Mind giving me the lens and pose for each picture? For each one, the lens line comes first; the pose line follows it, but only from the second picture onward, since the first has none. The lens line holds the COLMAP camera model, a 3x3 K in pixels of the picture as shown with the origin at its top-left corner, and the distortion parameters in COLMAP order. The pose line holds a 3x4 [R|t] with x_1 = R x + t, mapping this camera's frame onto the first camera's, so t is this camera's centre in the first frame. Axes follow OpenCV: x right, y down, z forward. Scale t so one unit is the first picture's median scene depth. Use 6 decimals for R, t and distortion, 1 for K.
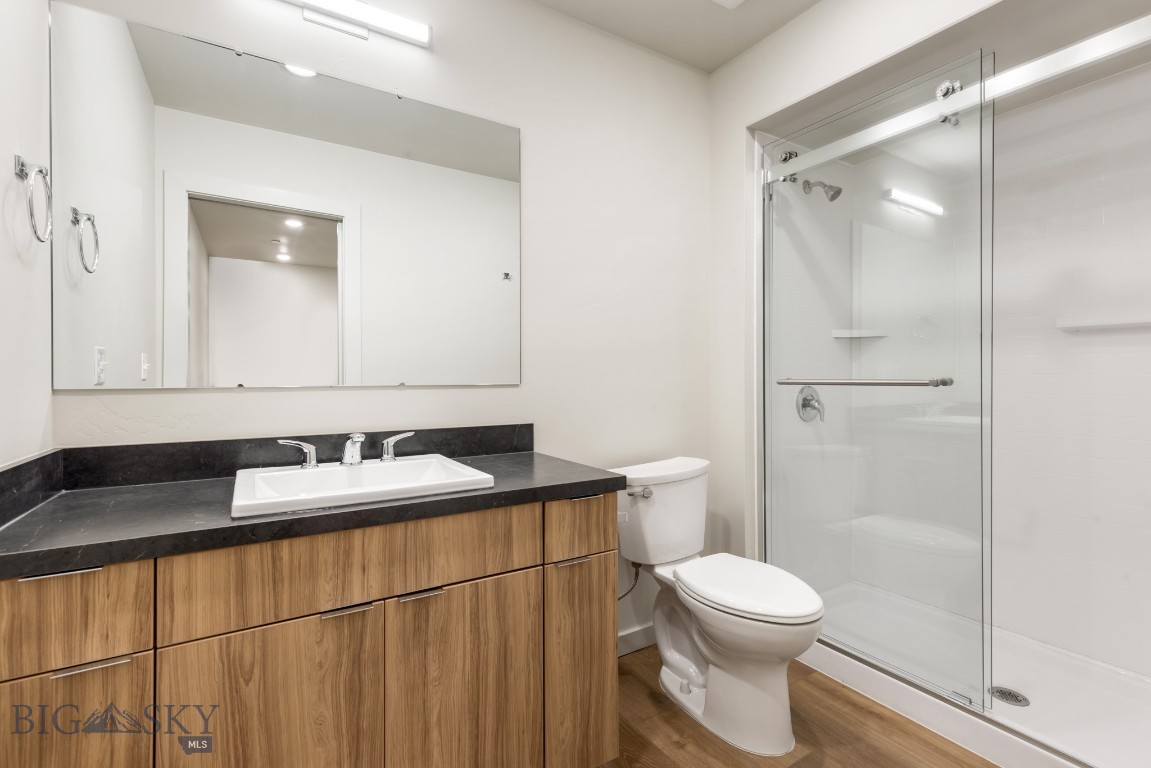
lens RADIAL K [[524.4, 0, 571.3], [0, 524.4, 376.6], [0, 0, 1]] dist [0.001336, 0.000091]
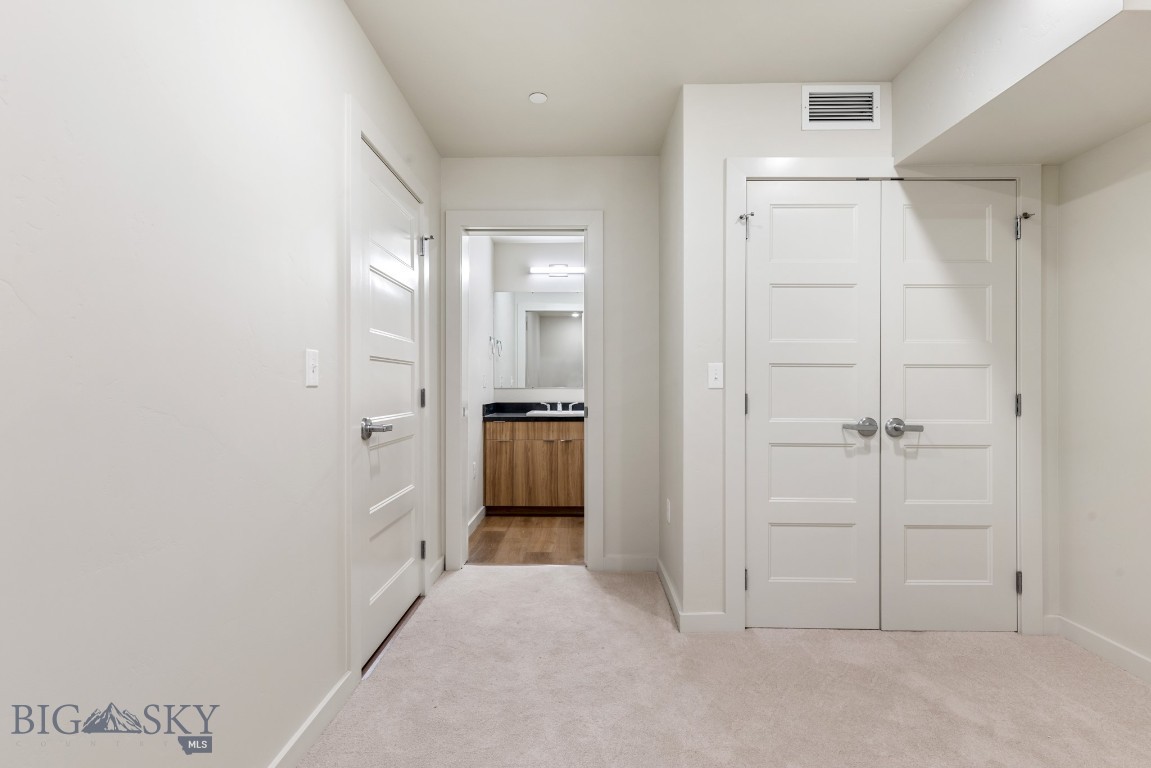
lens RADIAL K [[524.4, 0, 575.9], [0, 524.4, 385.0], [0, 0, 1]] dist [0.001336, 0.000091]
pose [[0.847054, -0.001061, -0.531506, 1.959817], [-0.002404, 0.999980, -0.005827, 0.023171], [0.531502, 0.006214, 0.847034, -2.412675]]
